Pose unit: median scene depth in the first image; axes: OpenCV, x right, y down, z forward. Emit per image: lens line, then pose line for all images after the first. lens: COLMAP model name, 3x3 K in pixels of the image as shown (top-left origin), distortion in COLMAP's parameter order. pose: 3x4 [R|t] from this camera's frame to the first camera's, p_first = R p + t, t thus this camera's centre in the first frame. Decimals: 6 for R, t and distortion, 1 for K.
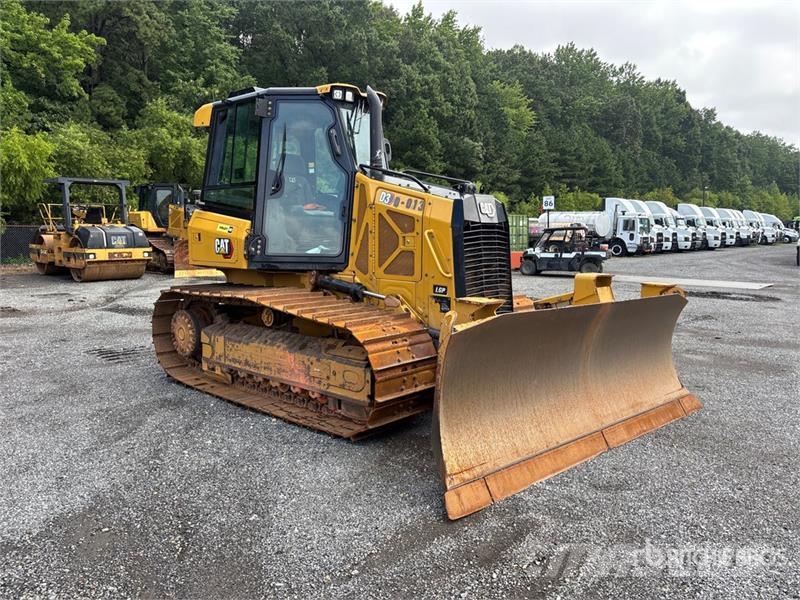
lens RADIAL K [[605.1, 0, 424.5], [0, 605.1, 304.5], [0, 0, 1]] dist [0.042162, -0.054485]
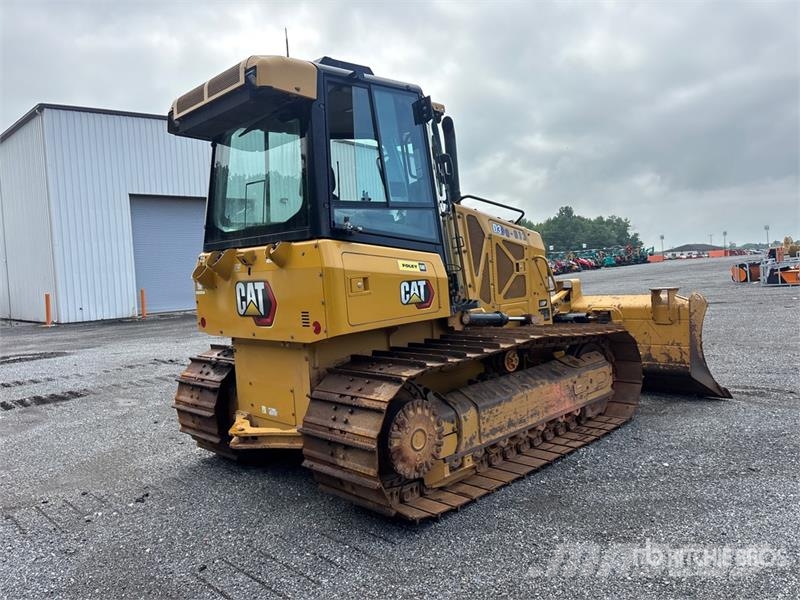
lens RADIAL K [[605.1, 0, 395.1], [0, 605.1, 290.5], [0, 0, 1]] dist [0.042162, -0.054485]
pose [[0.096471, -0.063157, 0.993330, -1.152629], [0.186004, 0.981548, 0.044344, -0.150008], [-0.977802, 0.180485, 0.106438, 1.078757]]
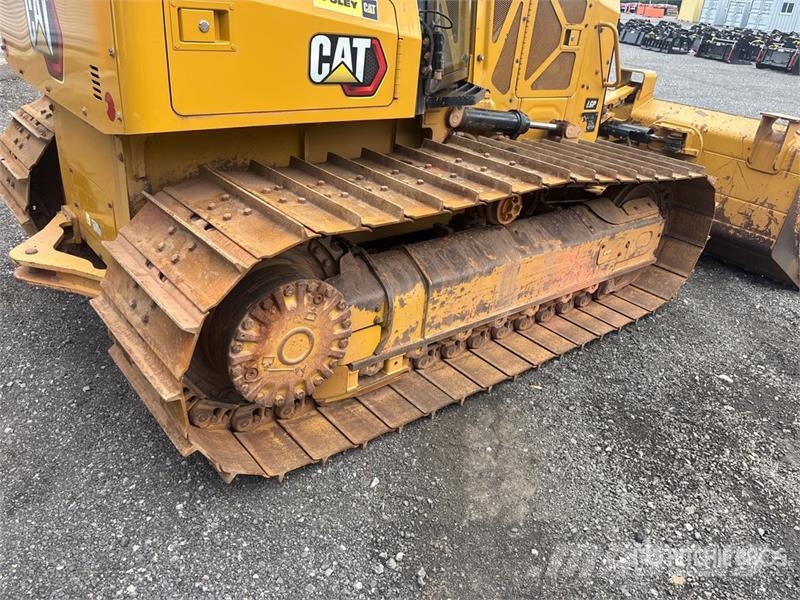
lens RADIAL K [[605.1, 0, 398.8], [0, 605.1, 298.8], [0, 0, 1]] dist [0.042162, -0.054485]
pose [[0.166491, -0.435625, 0.884597, -0.784267], [0.025636, 0.898727, 0.437759, -0.141242], [-0.985710, -0.050205, 0.160798, 1.031466]]
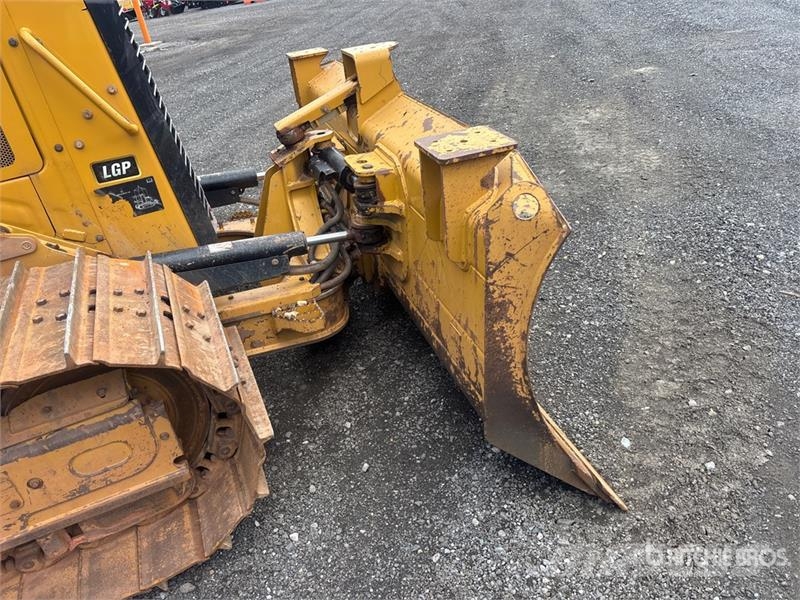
lens RADIAL K [[605.1, 0, 399.4], [0, 605.1, 294.3], [0, 0, 1]] dist [0.042162, -0.054485]
pose [[0.448771, -0.521175, 0.725935, -0.232448], [0.254813, 0.853233, 0.455042, -0.088922], [-0.856548, -0.019231, 0.515709, 0.552799]]
